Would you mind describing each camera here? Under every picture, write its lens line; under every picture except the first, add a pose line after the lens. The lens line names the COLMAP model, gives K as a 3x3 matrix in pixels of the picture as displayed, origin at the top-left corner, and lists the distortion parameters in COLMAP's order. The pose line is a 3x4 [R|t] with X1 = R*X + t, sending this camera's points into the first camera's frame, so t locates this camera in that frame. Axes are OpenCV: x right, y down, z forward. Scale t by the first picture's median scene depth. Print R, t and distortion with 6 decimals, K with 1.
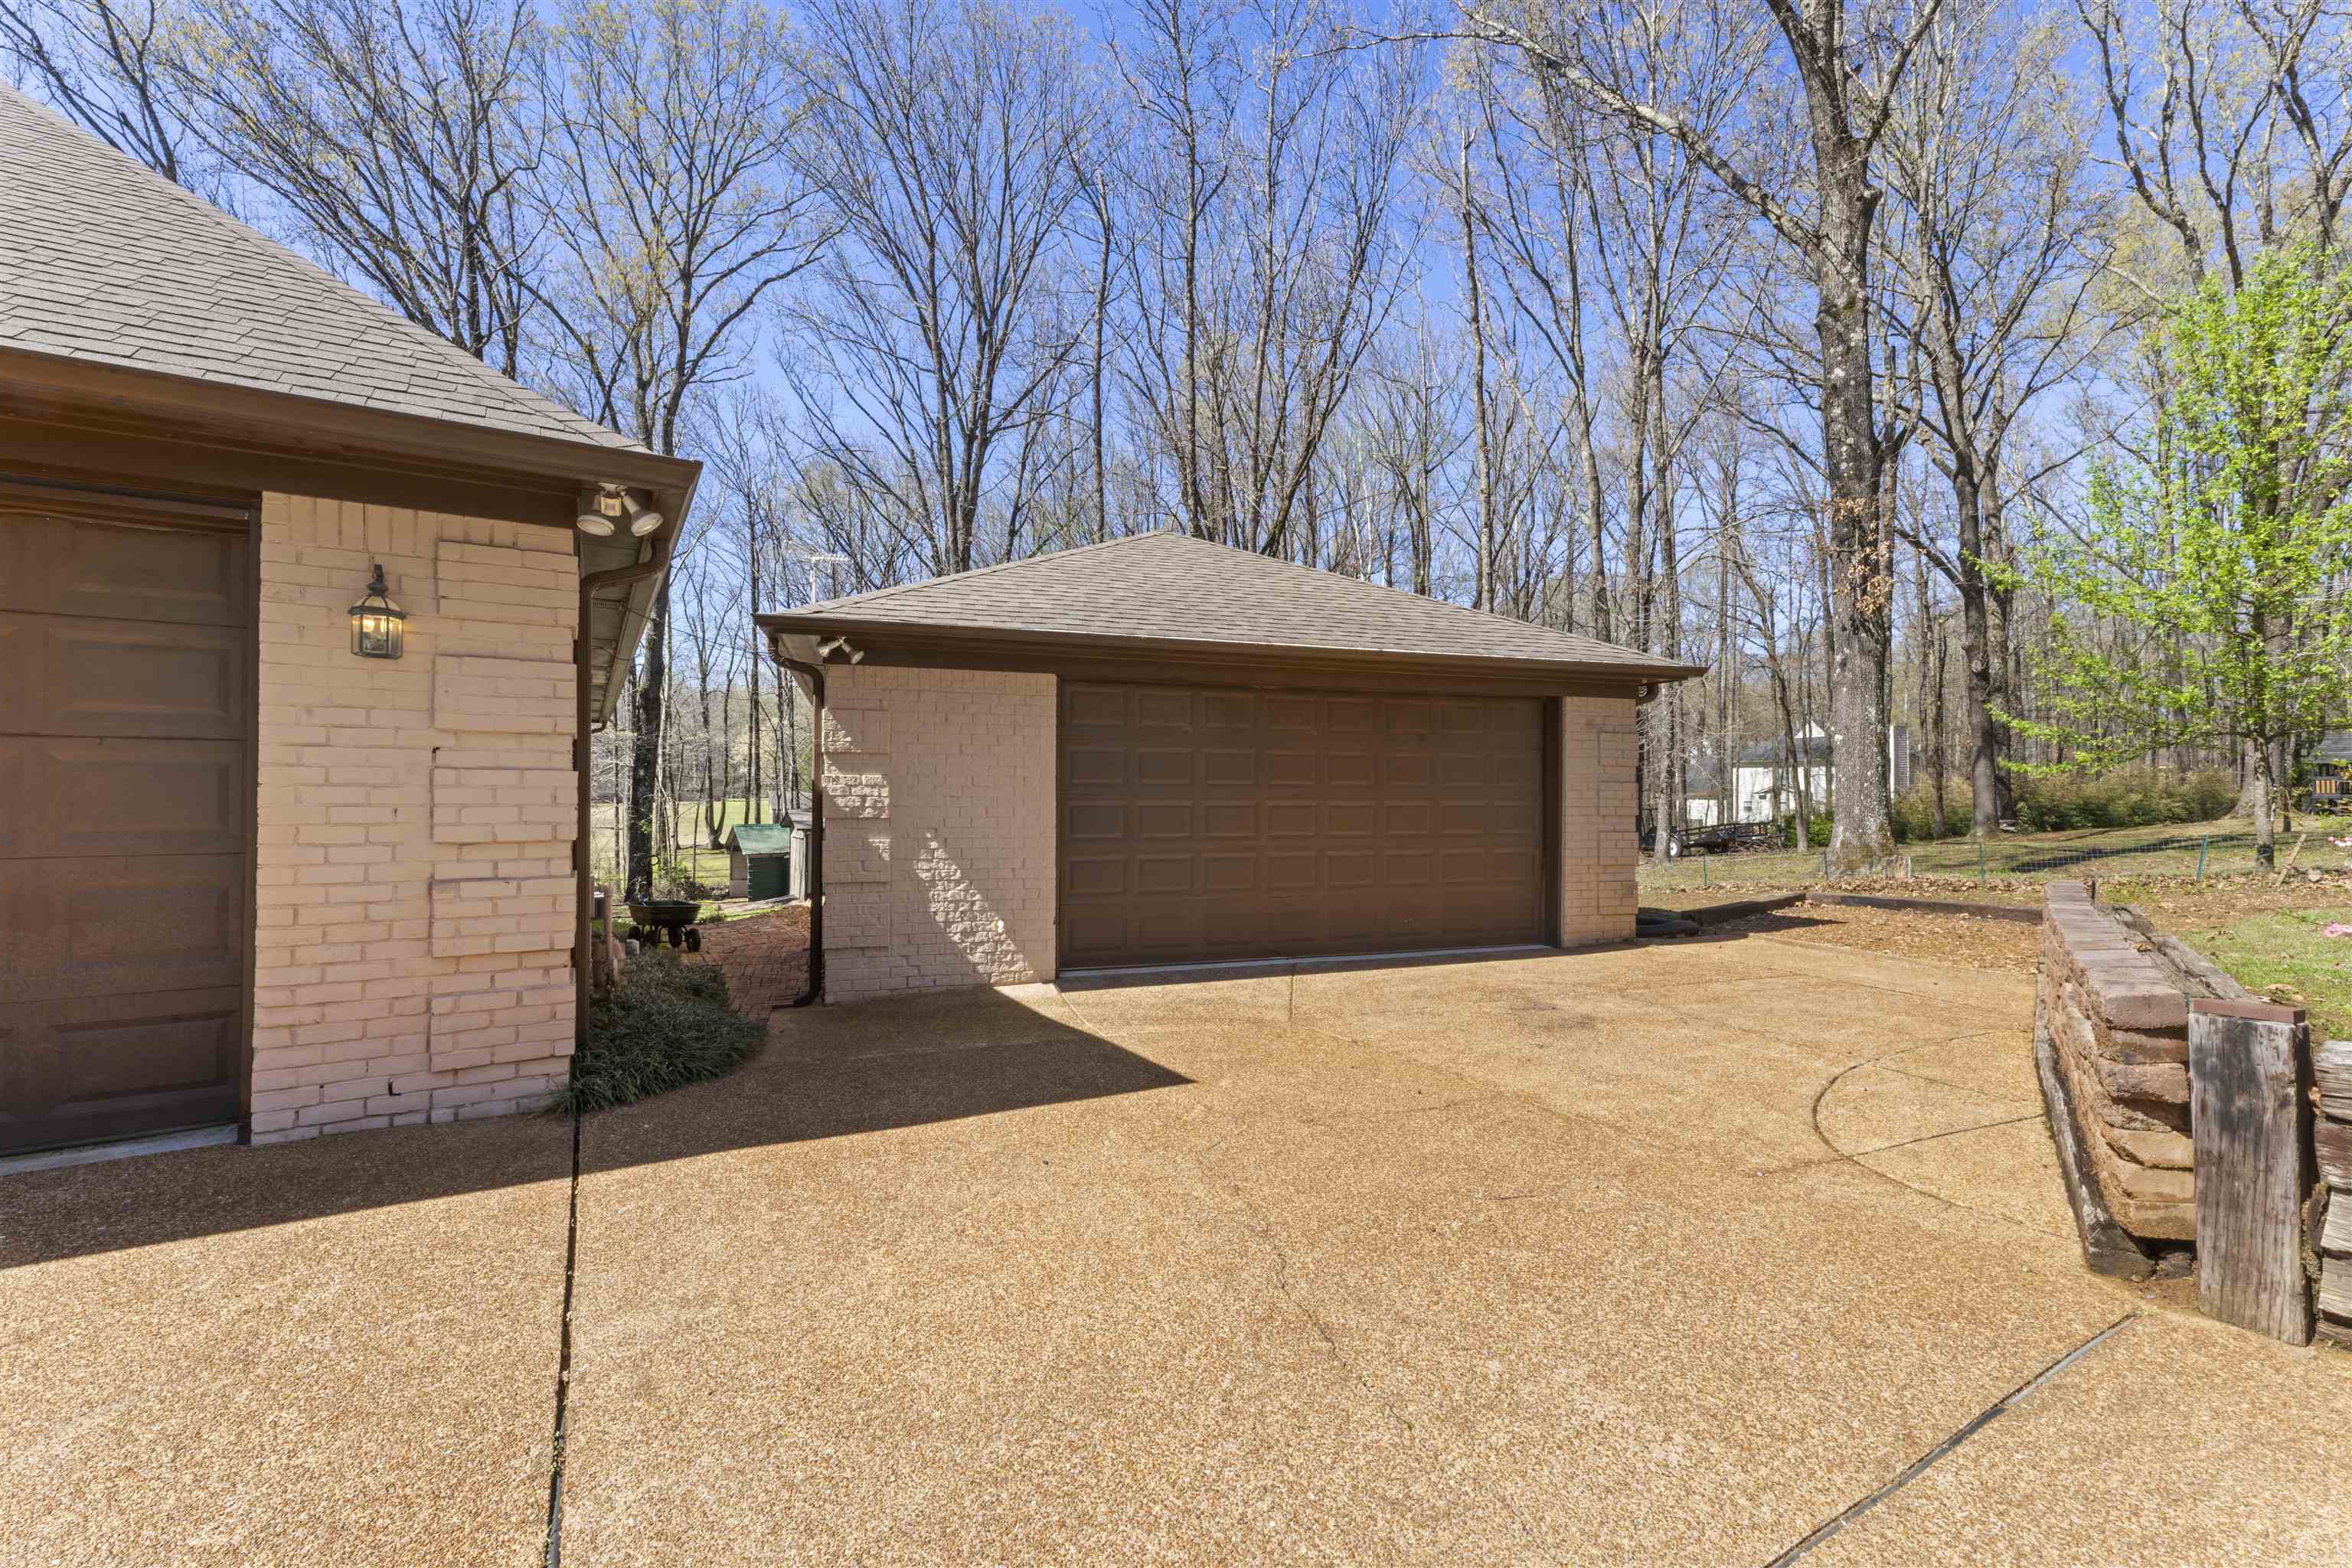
lens RADIAL K [[960.4, 0, 1163.6], [0, 960.4, 788.2], [0, 0, 1]] dist [-0.001034, 0.000192]
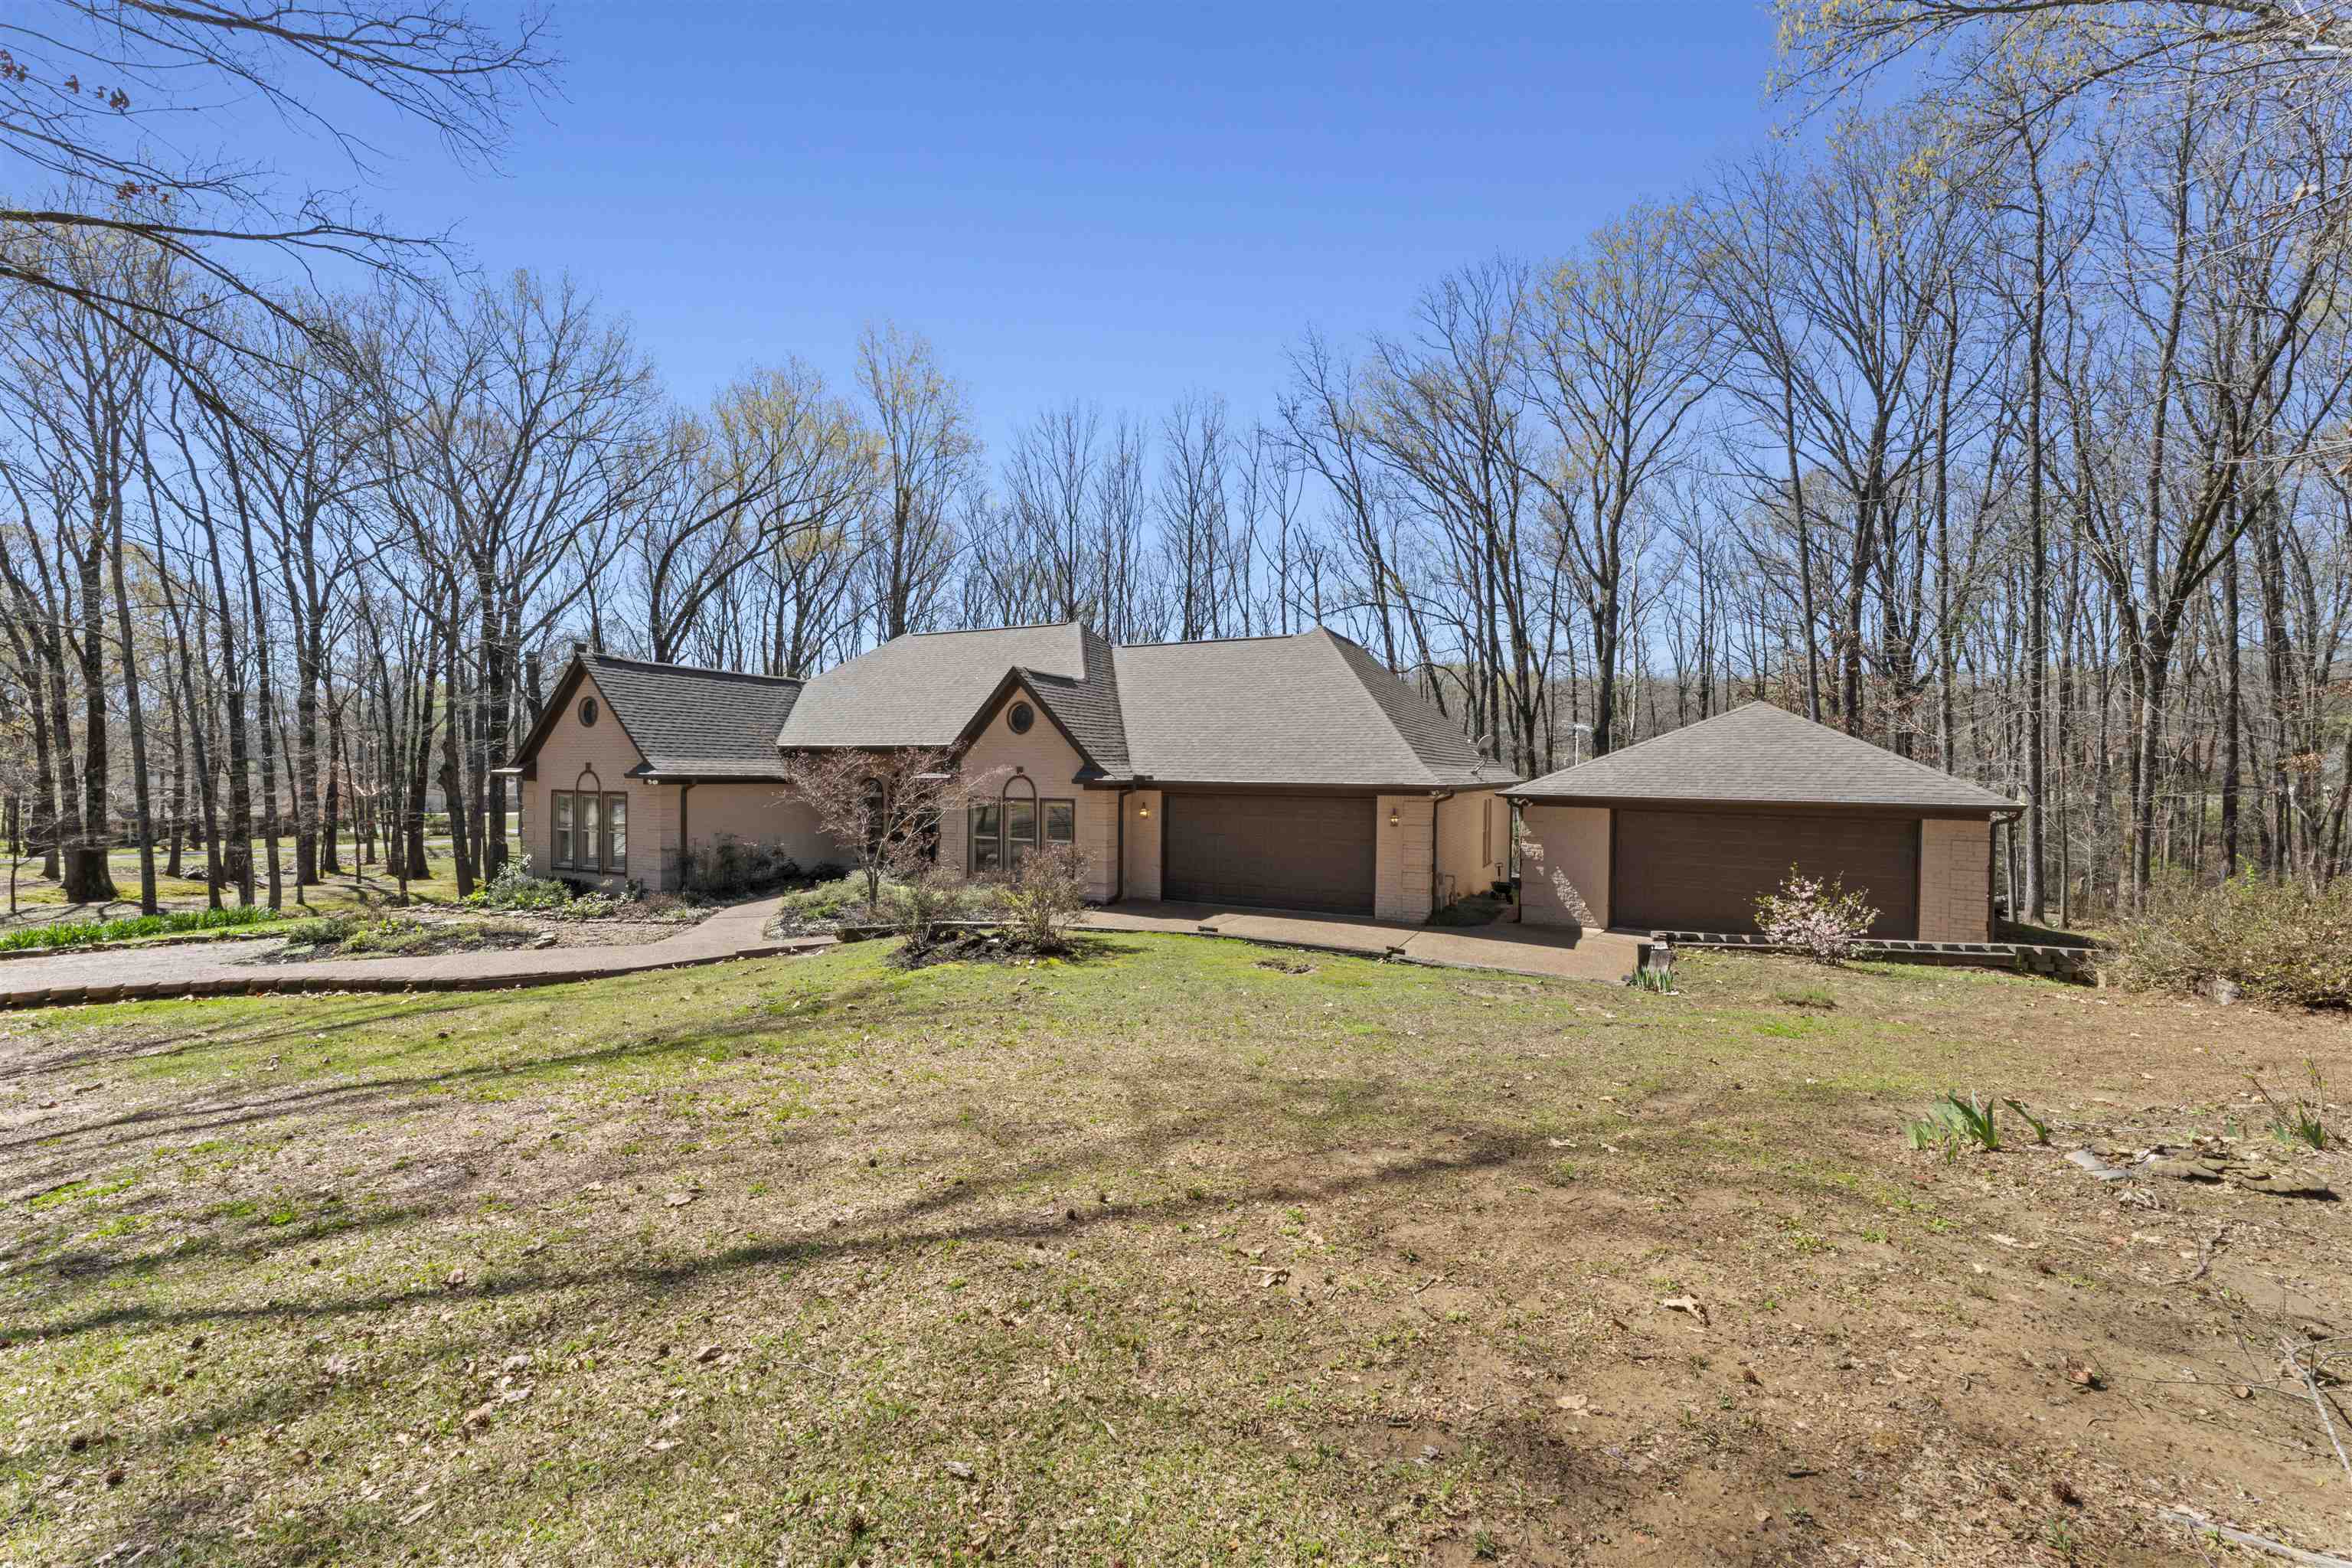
lens RADIAL K [[960.4, 0, 1163.6], [0, 960.4, 788.2], [0, 0, 1]] dist [-0.001034, 0.000192]
pose [[0.559832, 0.000785, -0.828606, 1.434003], [-0.008004, 0.999958, -0.004461, -0.160200], [0.828567, 0.009130, 0.559815, -1.510948]]
